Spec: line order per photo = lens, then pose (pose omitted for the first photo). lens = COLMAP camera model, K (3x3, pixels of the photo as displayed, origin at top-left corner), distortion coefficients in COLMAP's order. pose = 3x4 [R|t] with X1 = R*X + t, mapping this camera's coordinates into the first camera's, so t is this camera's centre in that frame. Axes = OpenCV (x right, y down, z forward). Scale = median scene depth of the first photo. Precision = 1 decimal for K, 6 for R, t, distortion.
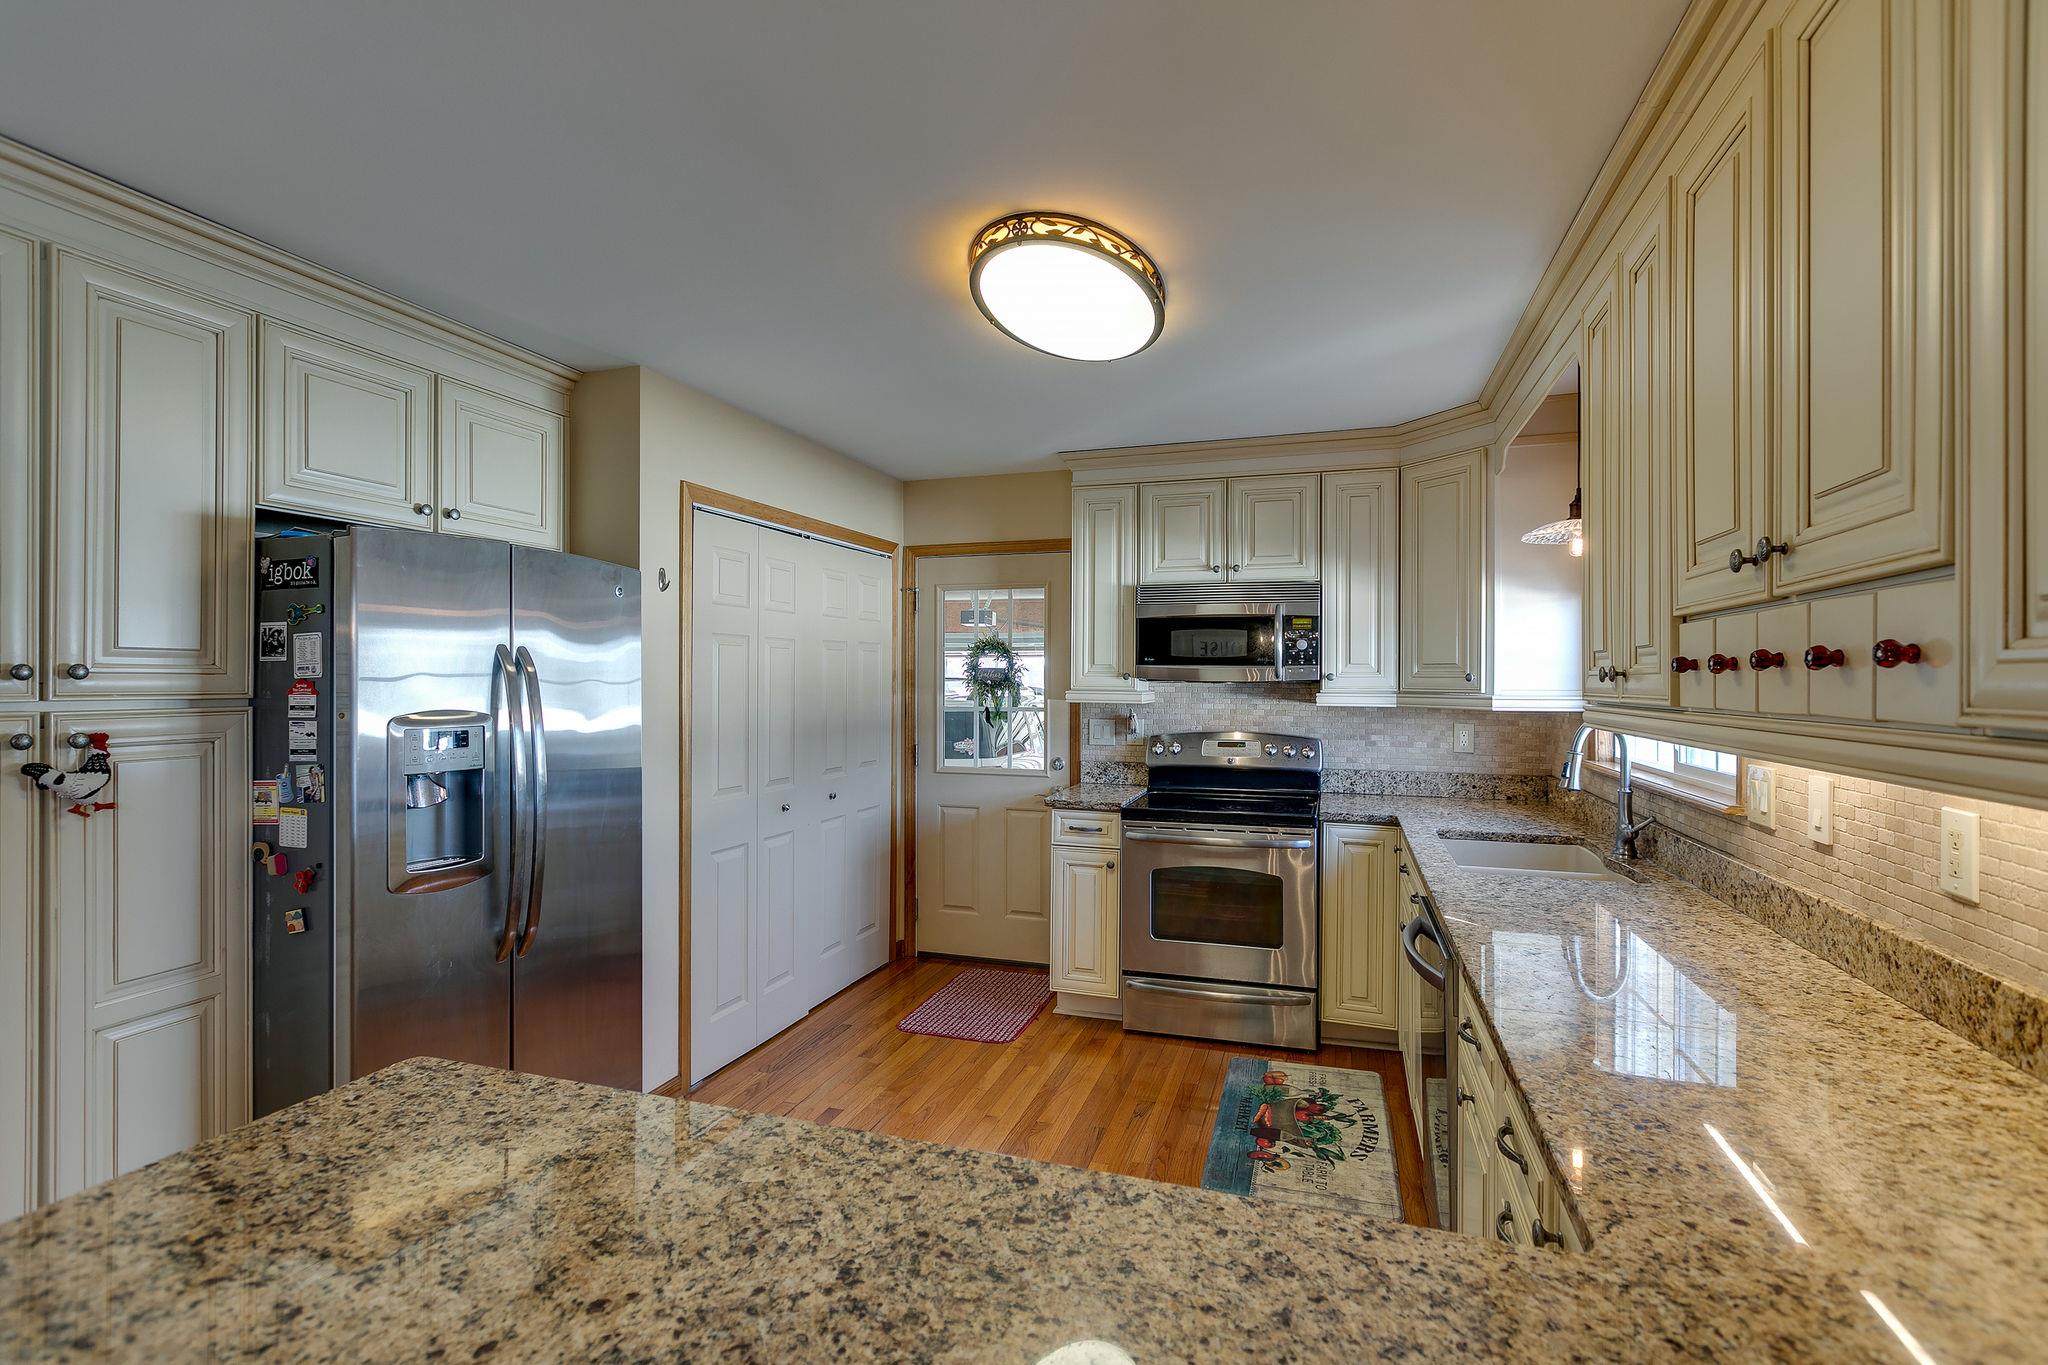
lens RADIAL K [[936.9, 0, 1016.6], [0, 936.9, 678.9], [0, 0, 1]] dist [0.005119, -0.001219]
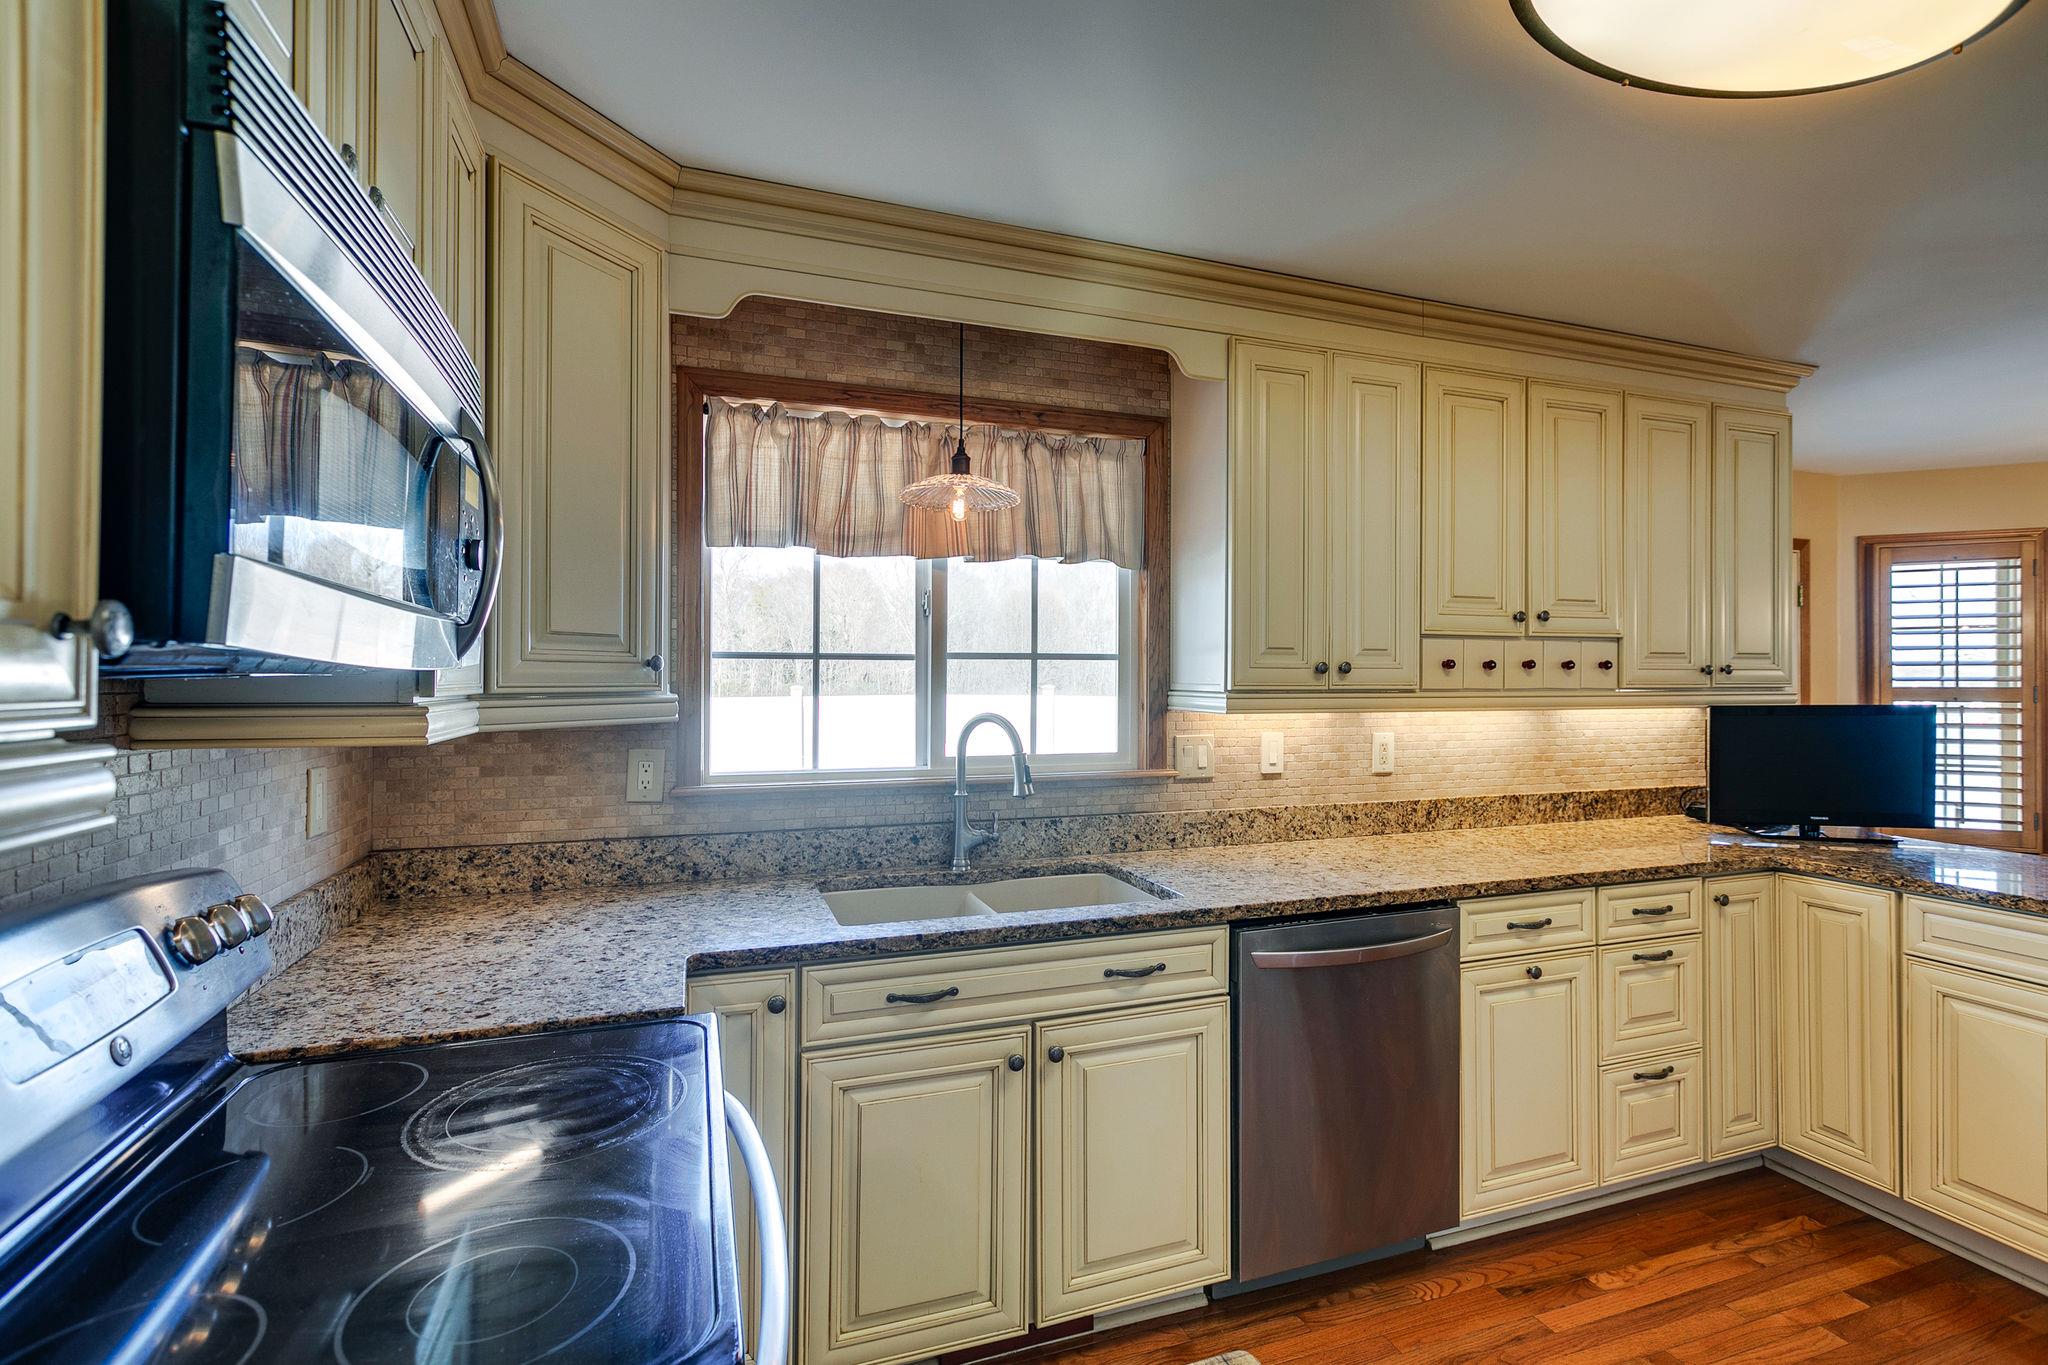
lens RADIAL K [[936.9, 0, 1028.5], [0, 936.9, 670.1], [0, 0, 1]] dist [0.005119, -0.001219]
pose [[-0.622017, 0.001152, 0.783003, -0.064806], [-0.005801, 0.999965, -0.006079, 0.004248], [-0.782982, -0.008324, -0.621988, 1.047355]]
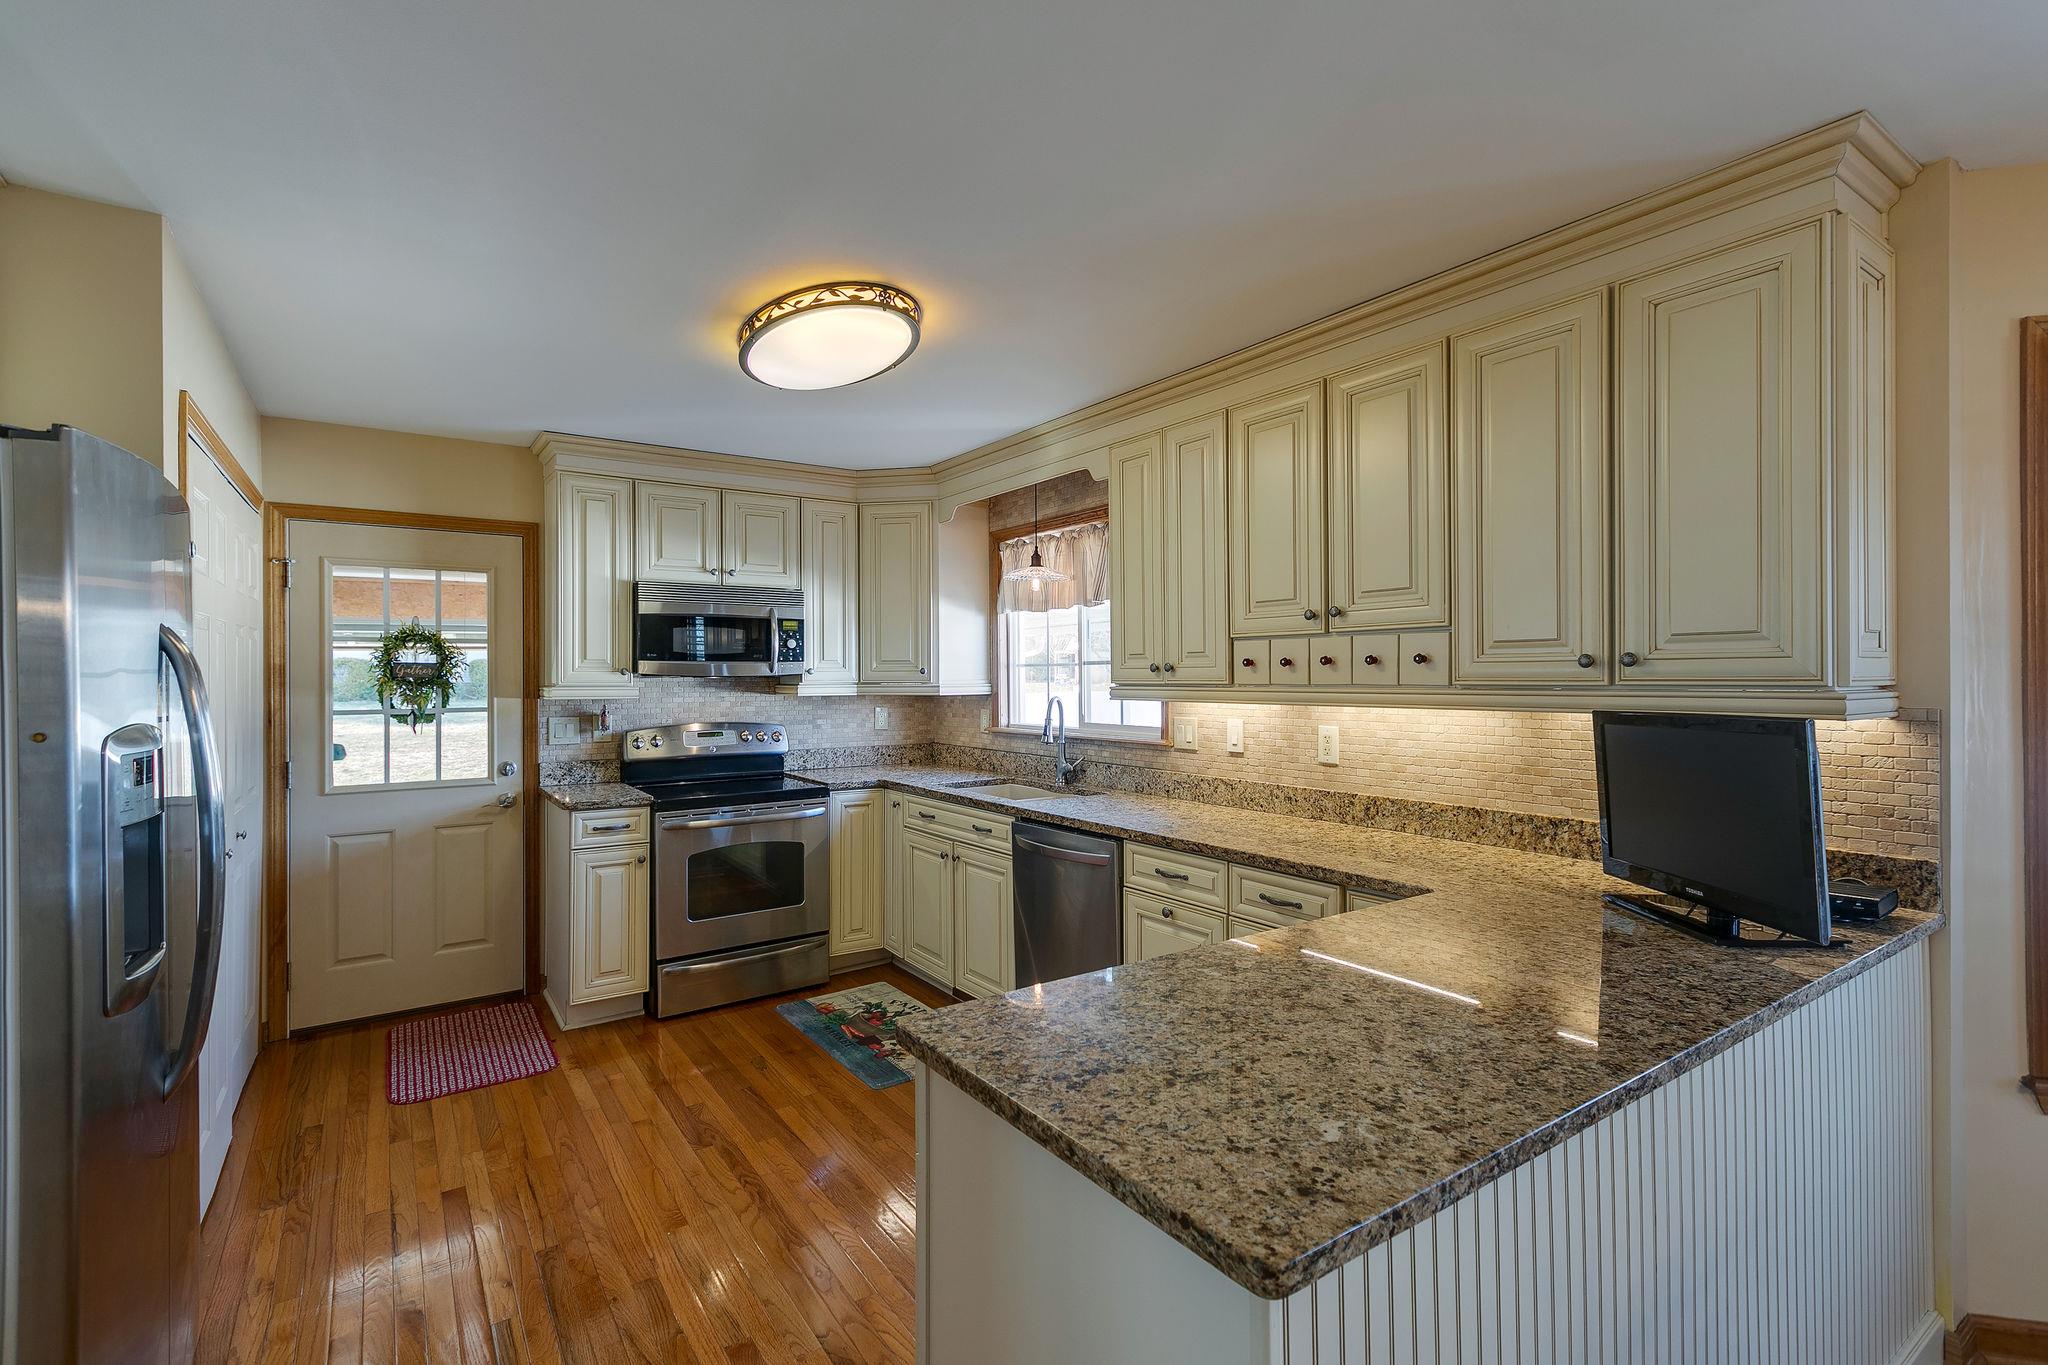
lens RADIAL K [[936.9, 0, 1011.0], [0, 936.9, 671.5], [0, 0, 1]] dist [0.005119, -0.001219]
pose [[0.606913, -0.002678, 0.794764, -0.456015], [0.006099, 0.999981, -0.001288, 0.001249], [-0.794745, 0.005629, 0.606917, 0.076836]]
